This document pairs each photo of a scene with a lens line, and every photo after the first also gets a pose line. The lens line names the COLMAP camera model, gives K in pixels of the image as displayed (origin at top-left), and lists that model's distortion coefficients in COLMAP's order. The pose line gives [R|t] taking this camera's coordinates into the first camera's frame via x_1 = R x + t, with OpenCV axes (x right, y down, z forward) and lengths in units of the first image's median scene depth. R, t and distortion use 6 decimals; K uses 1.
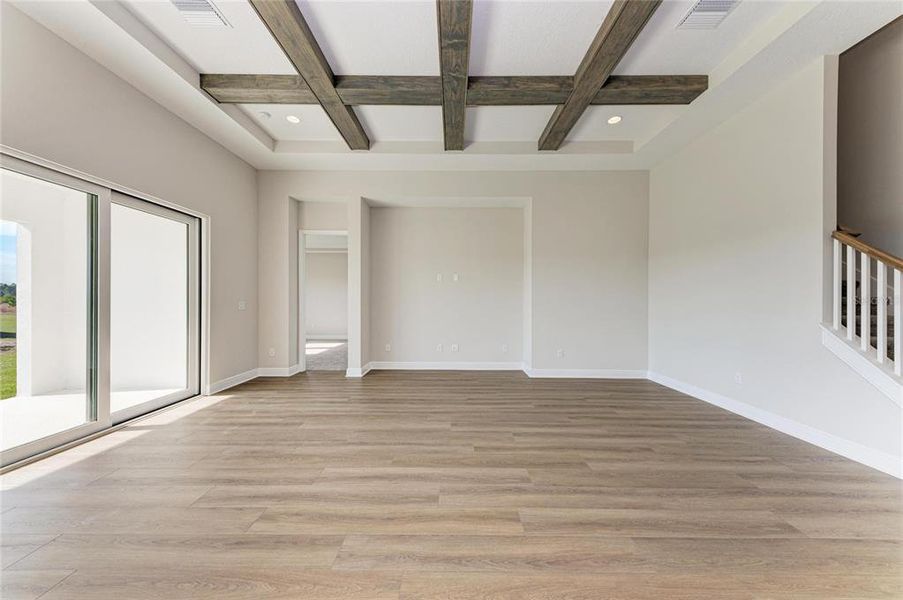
lens RADIAL K [[323.1, 0, 450.9], [0, 323.1, 302.2], [0, 0, 1]] dist [0.008977, -0.000539]
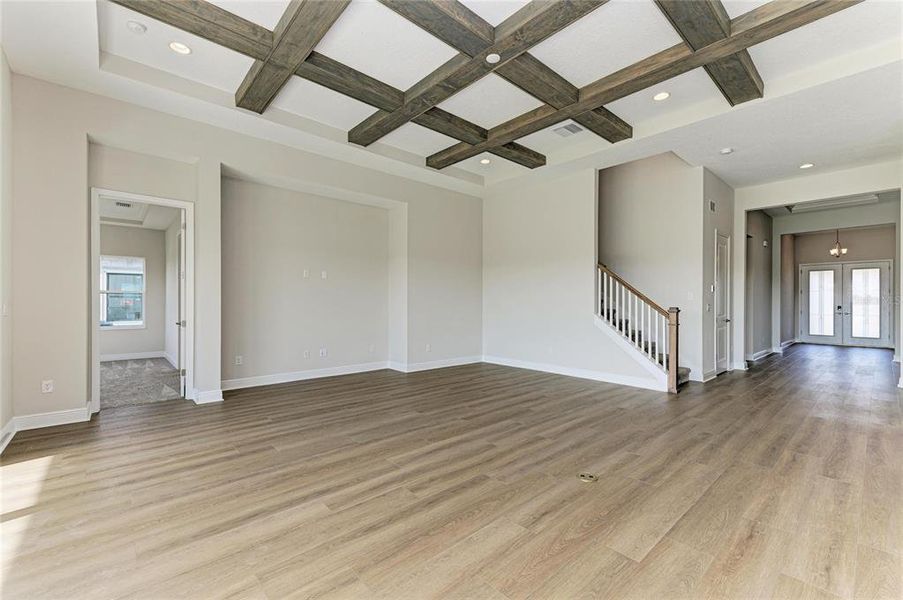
lens RADIAL K [[391.1, 0, 446.9], [0, 391.1, 299.4], [0, 0, 1]] dist [0.005126, 0.000733]
pose [[0.733182, 0.004651, 0.680016, -0.951896], [0.002229, 0.999955, -0.009242, 0.007000], [-0.680028, 0.008292, 0.733139, -0.055963]]
